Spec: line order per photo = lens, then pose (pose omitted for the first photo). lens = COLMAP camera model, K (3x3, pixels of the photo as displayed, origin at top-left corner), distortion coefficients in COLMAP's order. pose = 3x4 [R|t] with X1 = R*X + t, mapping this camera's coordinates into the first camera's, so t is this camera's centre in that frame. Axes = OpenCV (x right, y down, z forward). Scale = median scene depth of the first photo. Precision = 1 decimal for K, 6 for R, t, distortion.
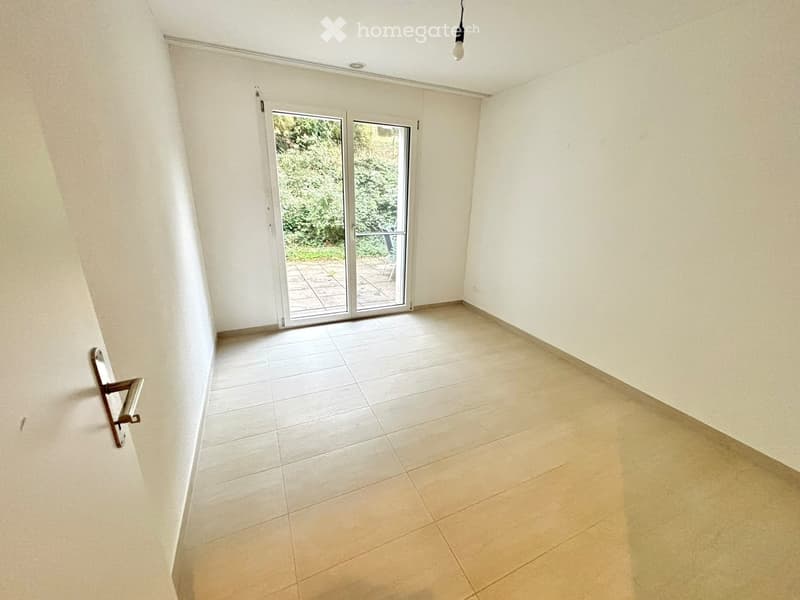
lens RADIAL K [[318.4, 0, 402.3], [0, 318.4, 298.6], [0, 0, 1]] dist [0.000515, 0.000008]
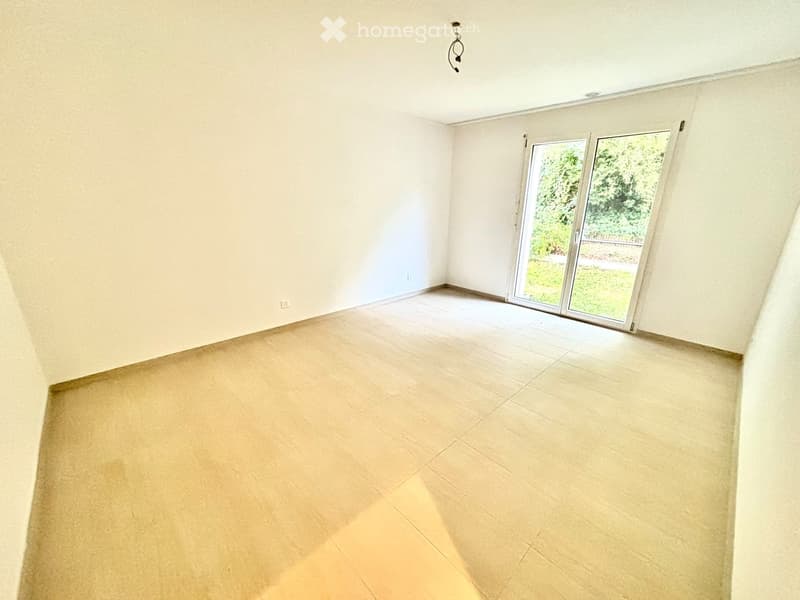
lens RADIAL K [[318.4, 0, 402.3], [0, 318.4, 298.6], [0, 0, 1]] dist [0.000515, 0.000008]
pose [[0.335348, 0.285551, -0.897776, 0.648873], [-0.248957, 0.945943, 0.207877, -0.085632], [0.908605, 0.153797, 0.388310, 0.045262]]
